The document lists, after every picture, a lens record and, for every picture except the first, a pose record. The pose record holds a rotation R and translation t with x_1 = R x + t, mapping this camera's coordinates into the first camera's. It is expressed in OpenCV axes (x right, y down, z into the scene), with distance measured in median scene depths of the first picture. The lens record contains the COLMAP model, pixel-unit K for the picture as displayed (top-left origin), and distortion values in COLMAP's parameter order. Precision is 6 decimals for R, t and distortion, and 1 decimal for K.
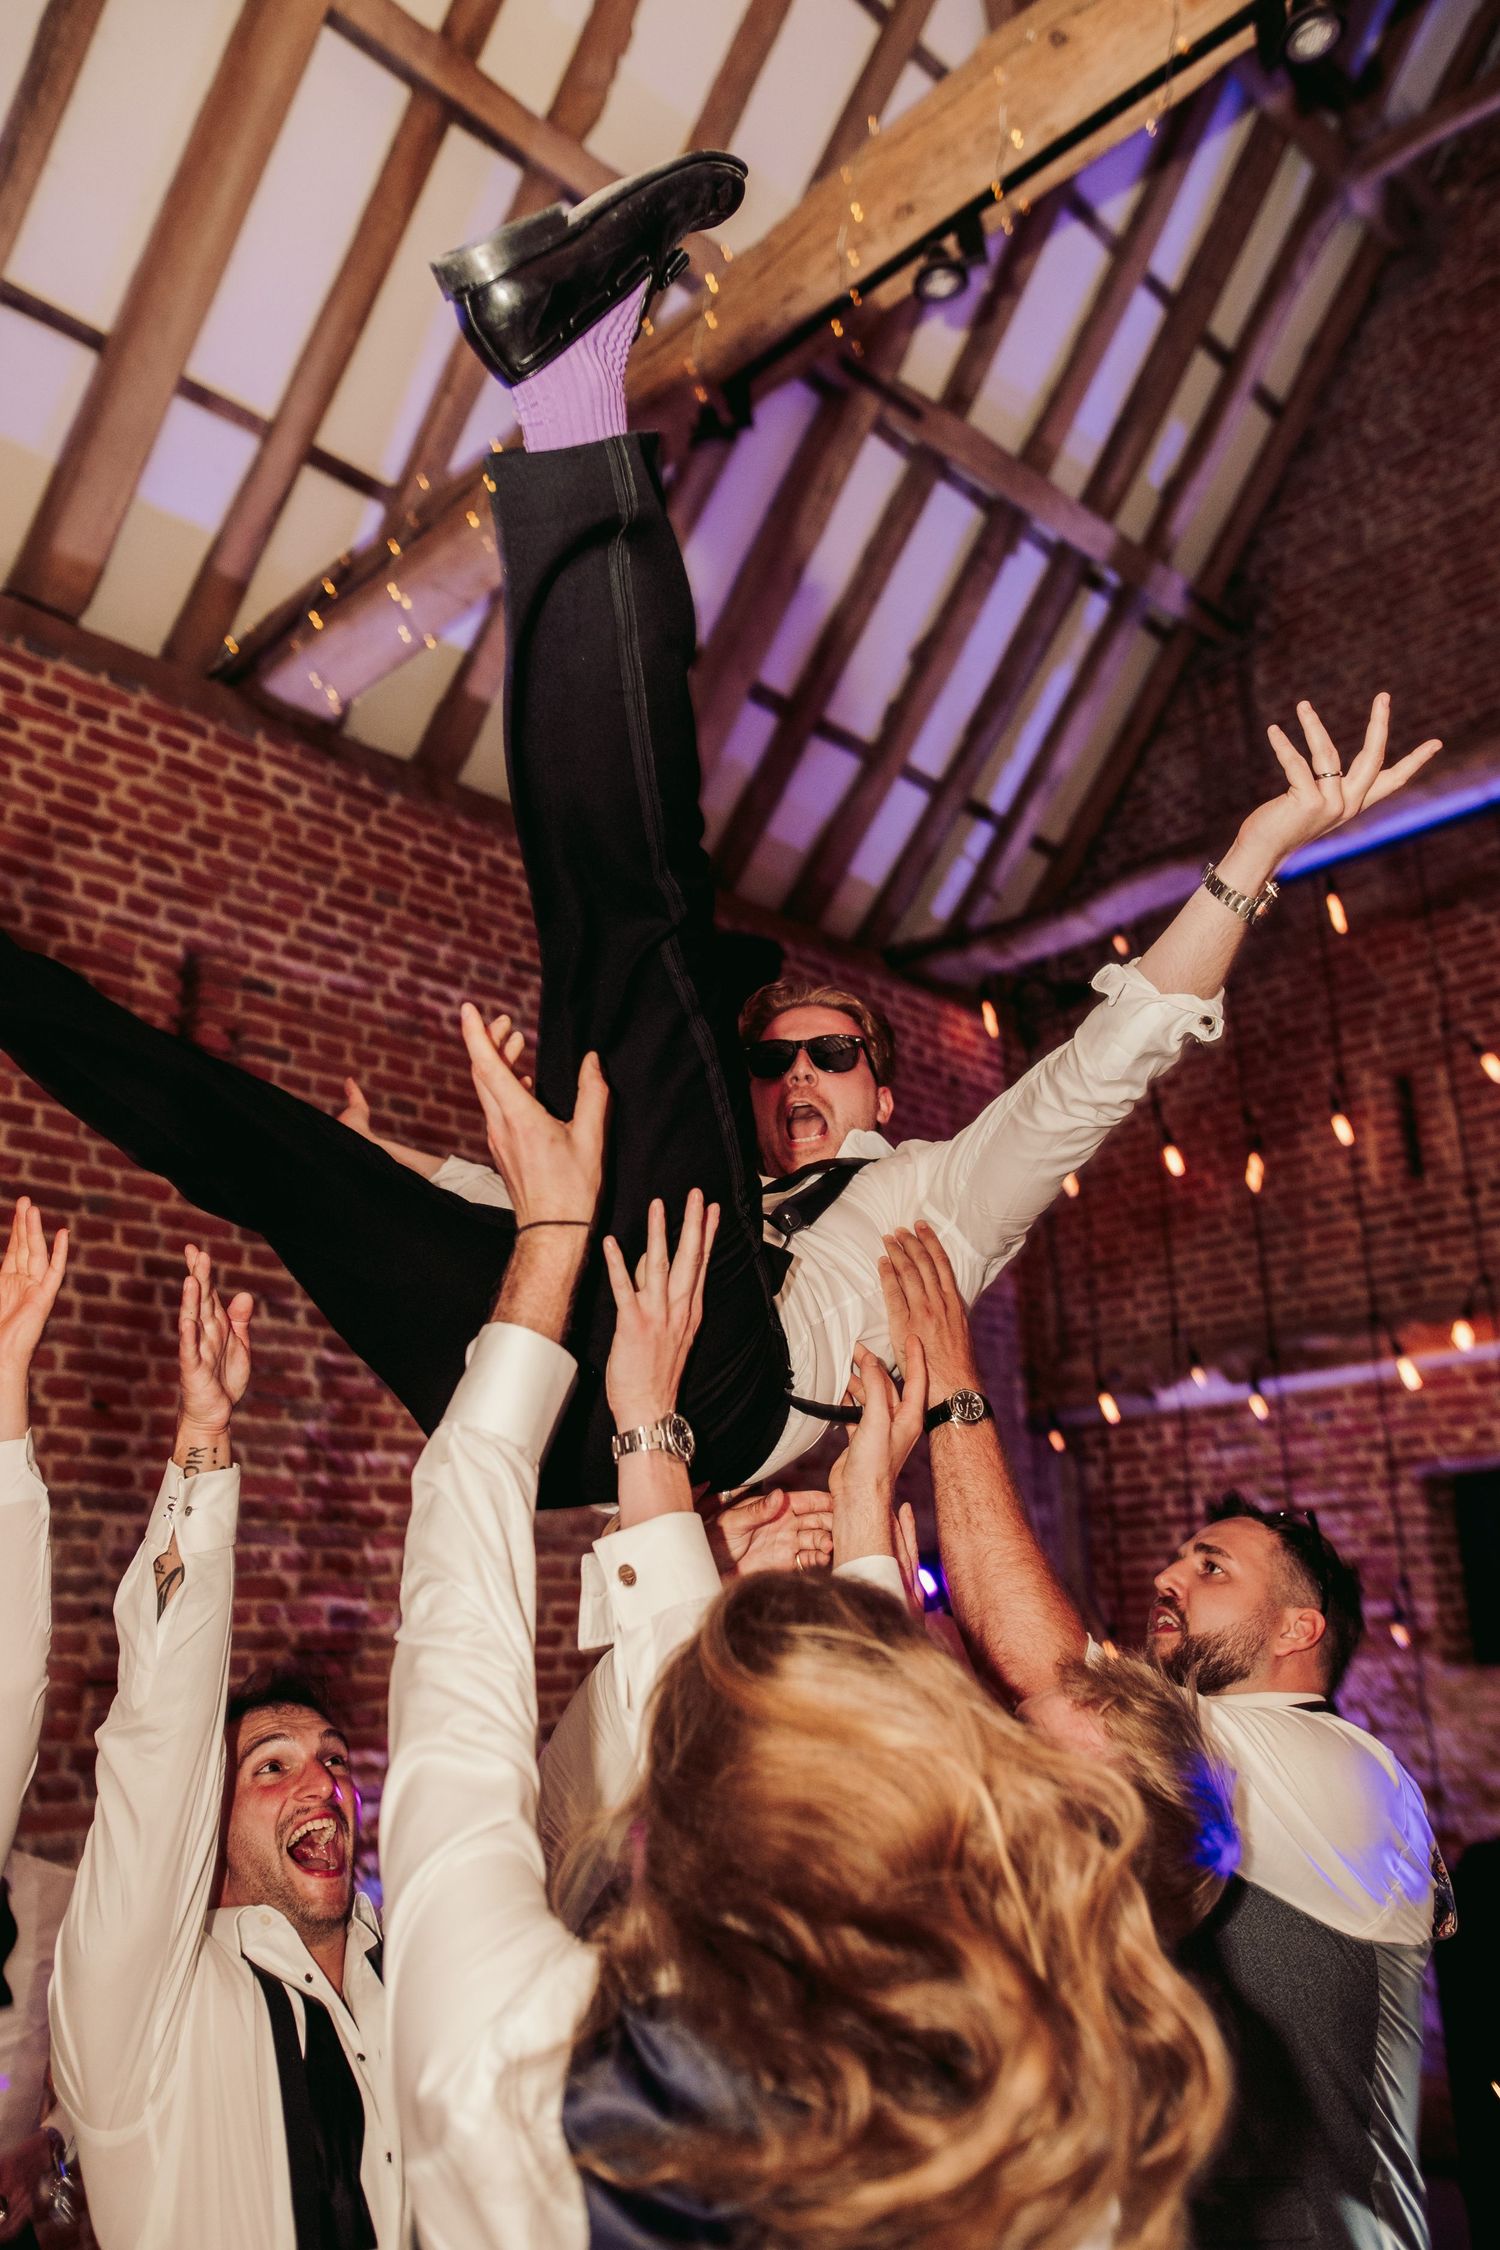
lens RADIAL K [[1678.0, 0, 749.4], [0, 1678.0, 1044.7], [0, 0, 1]] dist [-0.030468, -0.002968]
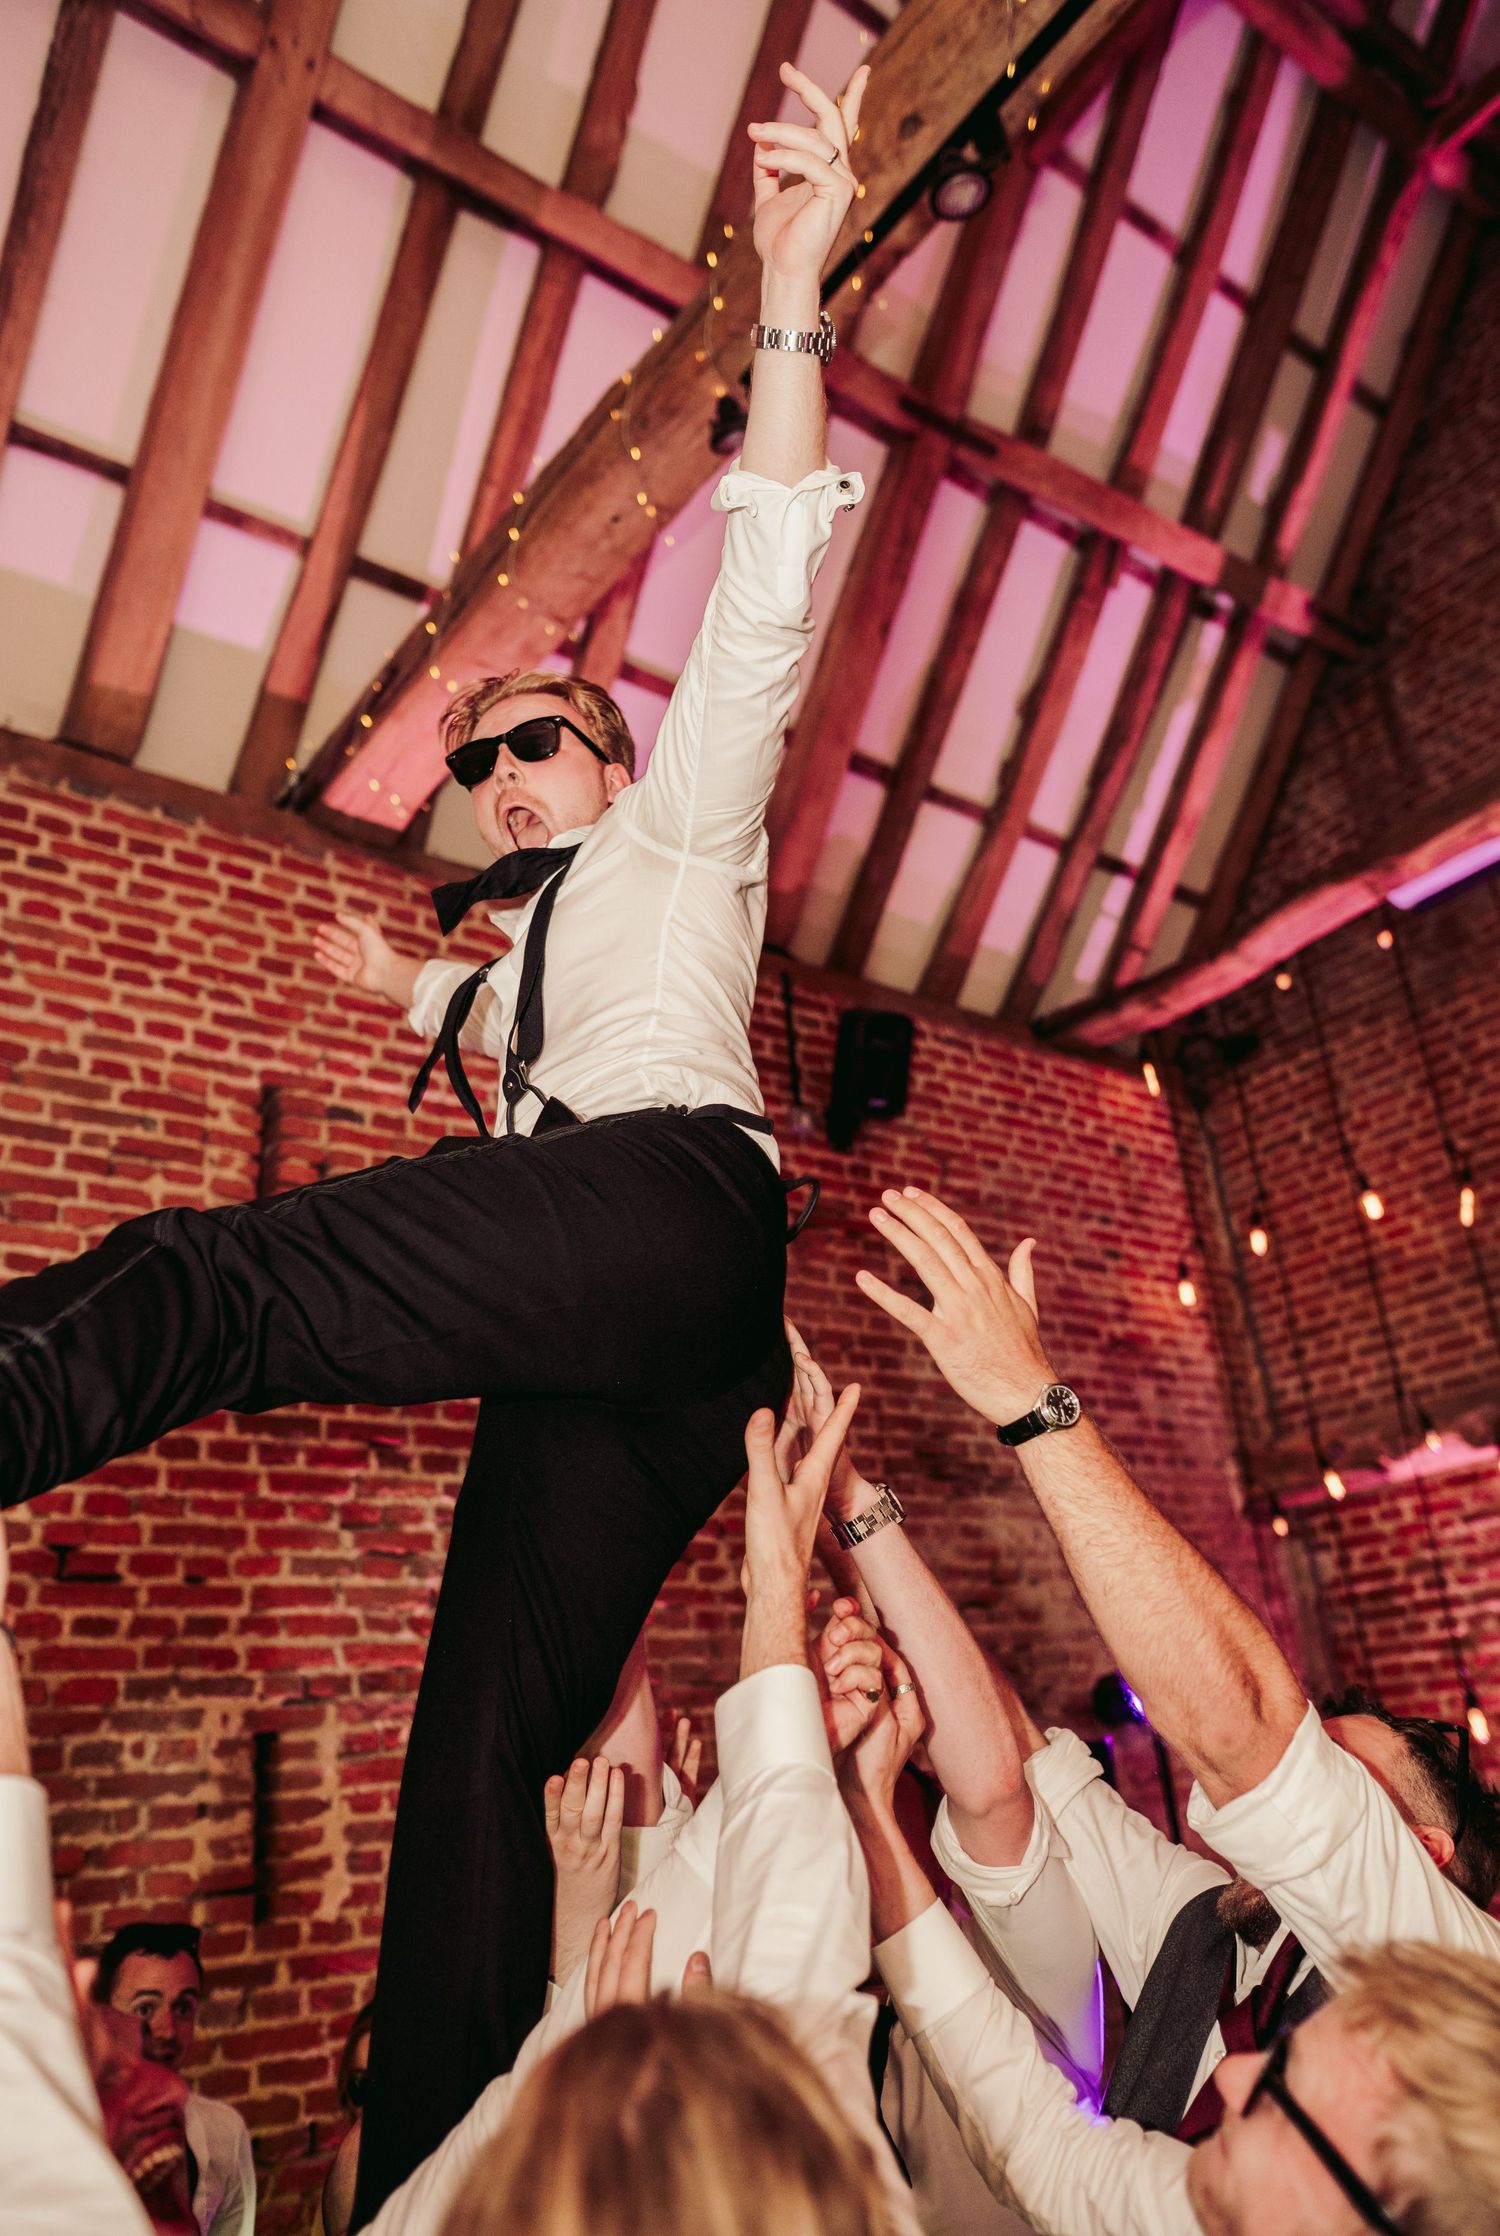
lens RADIAL K [[1510.7, 0, 776.7], [0, 1510.7, 1123.6], [0, 0, 1]] dist [-0.029906, 0.008957]
pose [[0.986396, -0.115519, -0.116953, 0.034863], [0.109644, 0.992420, -0.055502, 0.034748], [0.122478, 0.041924, 0.991585, 0.151200]]
